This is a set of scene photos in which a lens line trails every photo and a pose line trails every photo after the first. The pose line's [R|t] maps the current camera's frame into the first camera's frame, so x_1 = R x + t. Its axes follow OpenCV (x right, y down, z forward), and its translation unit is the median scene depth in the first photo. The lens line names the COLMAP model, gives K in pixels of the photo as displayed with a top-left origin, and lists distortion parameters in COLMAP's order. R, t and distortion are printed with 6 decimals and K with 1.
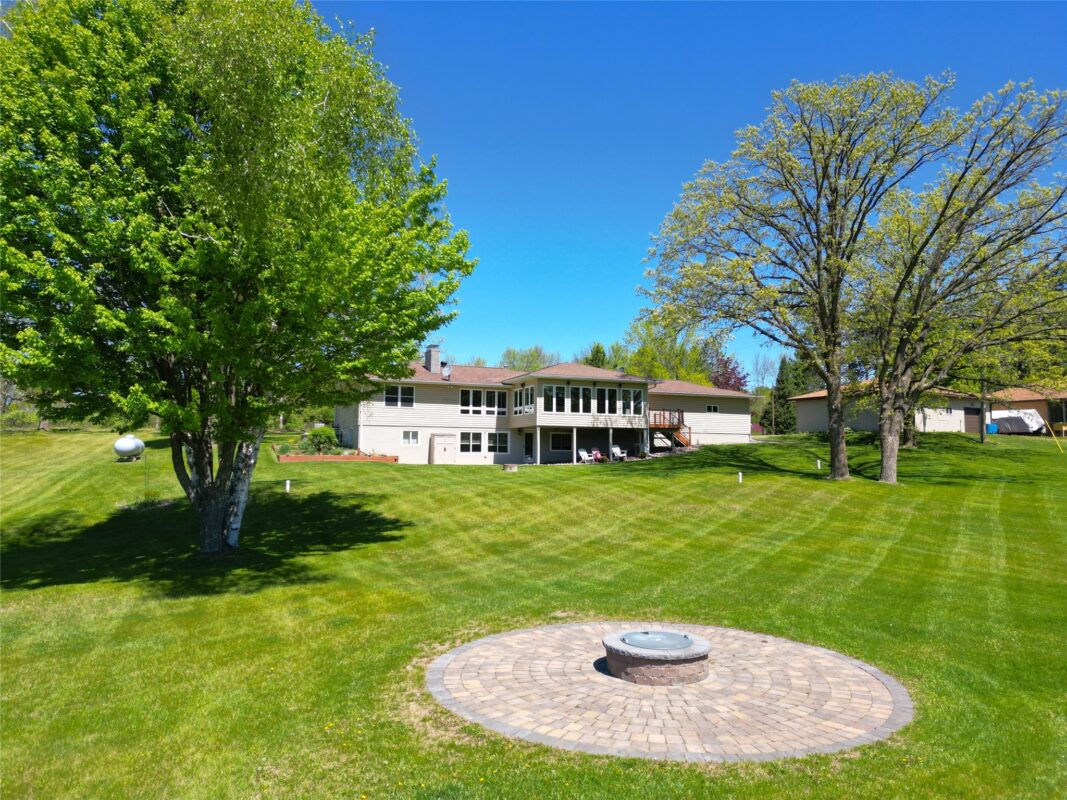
lens RADIAL K [[729.3, 0, 533.5], [0, 729.3, 400.0], [0, 0, 1]] dist [0.123249, -0.138972]
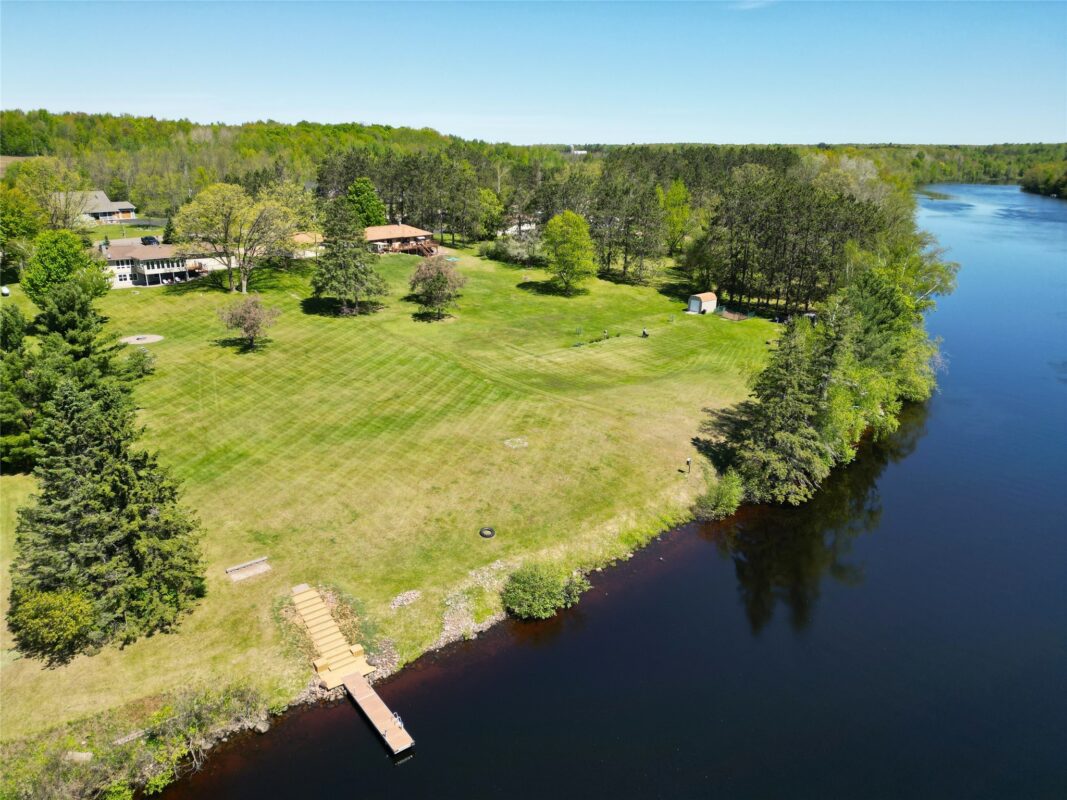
lens RADIAL K [[744.6, 0, 533.5], [0, 744.6, 400.0], [0, 0, 1]] dist [0.099755, -0.104913]
pose [[0.929496, -0.111958, 0.351430, 0.338930], [-0.037553, 0.919138, 0.392141, -0.791714], [-0.366916, -0.377691, 0.850131, -2.538561]]
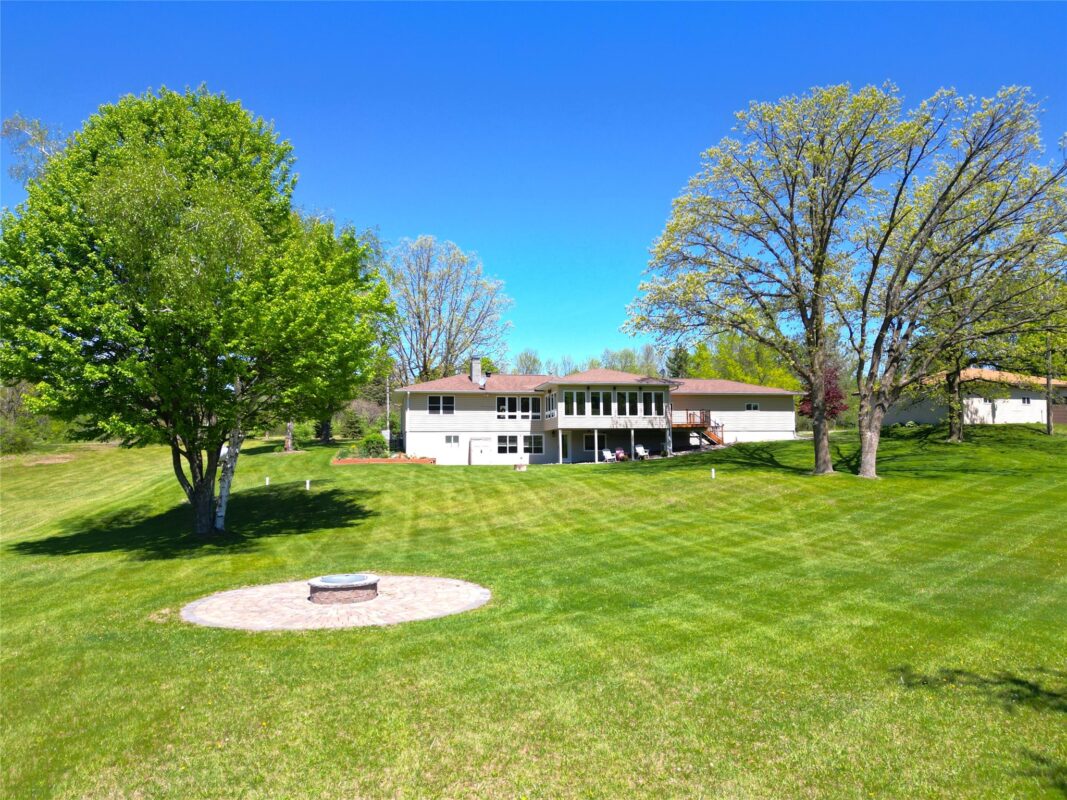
lens RADIAL K [[744.6, 0, 533.5], [0, 744.6, 400.0], [0, 0, 1]] dist [0.099755, -0.104913]
pose [[0.979517, -0.031241, -0.198922, 0.183852], [0.031802, 0.999494, -0.000373, -0.007933], [0.198833, -0.005961, 0.980015, -0.097227]]
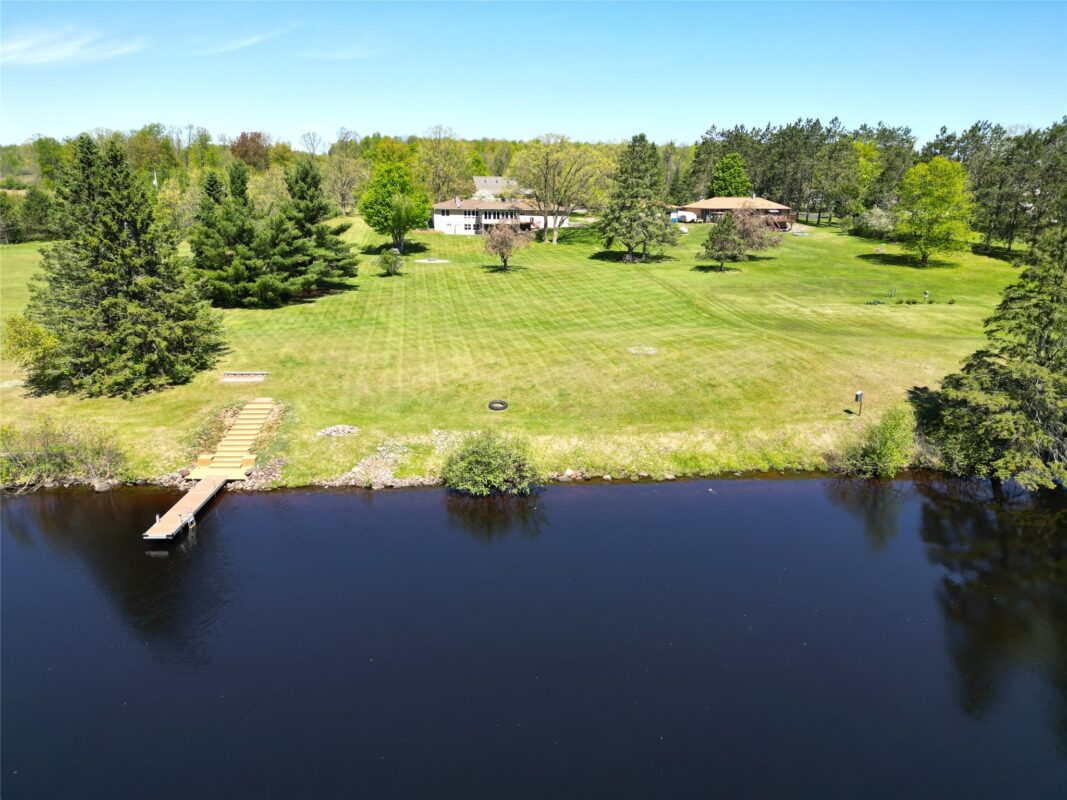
lens RADIAL K [[749.5, 0, 533.5], [0, 749.5, 400.0], [0, 0, 1]] dist [0.096593, -0.099401]
pose [[0.974881, 0.069365, -0.211652, 1.017240], [0.008184, 0.938471, 0.345262, -0.395940], [0.222578, -0.338322, 0.914329, -2.409205]]
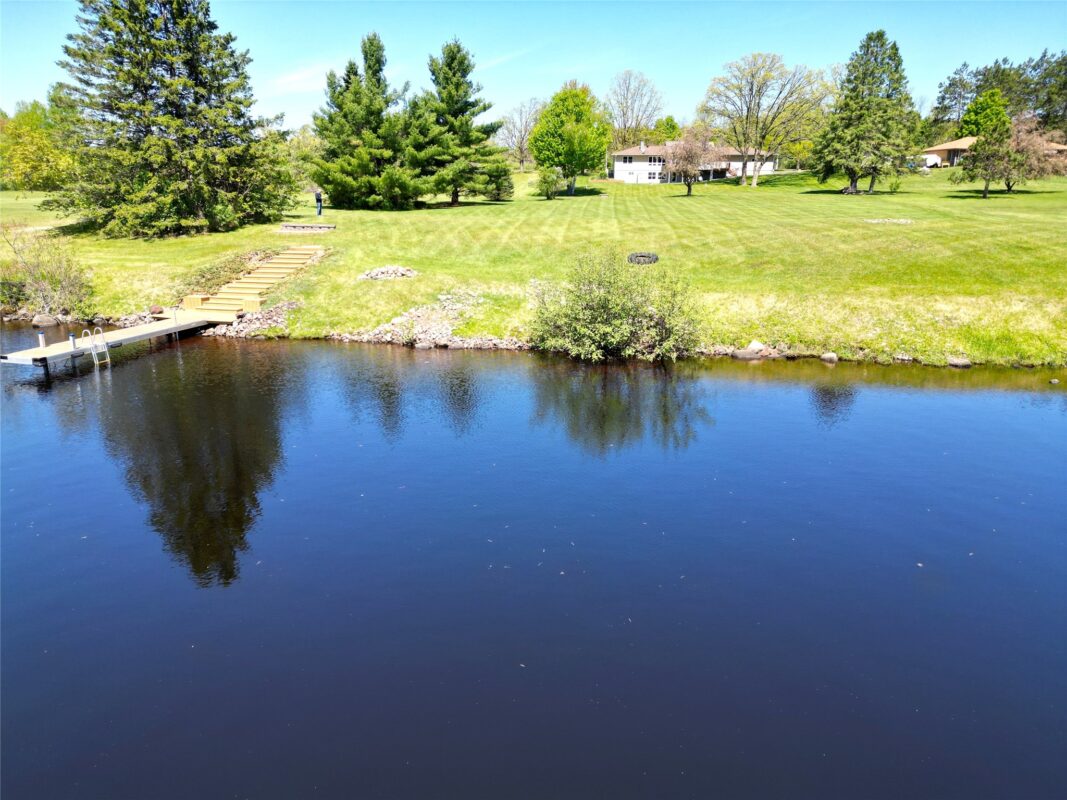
lens RADIAL K [[741.4, 0, 533.5], [0, 741.4, 400.0], [0, 0, 1]] dist [0.101142, -0.109813]
pose [[0.888323, 0.124114, -0.442128, 0.962268], [0.033595, 0.942640, 0.332117, -0.111435], [0.457988, -0.309880, 0.833199, -2.067003]]
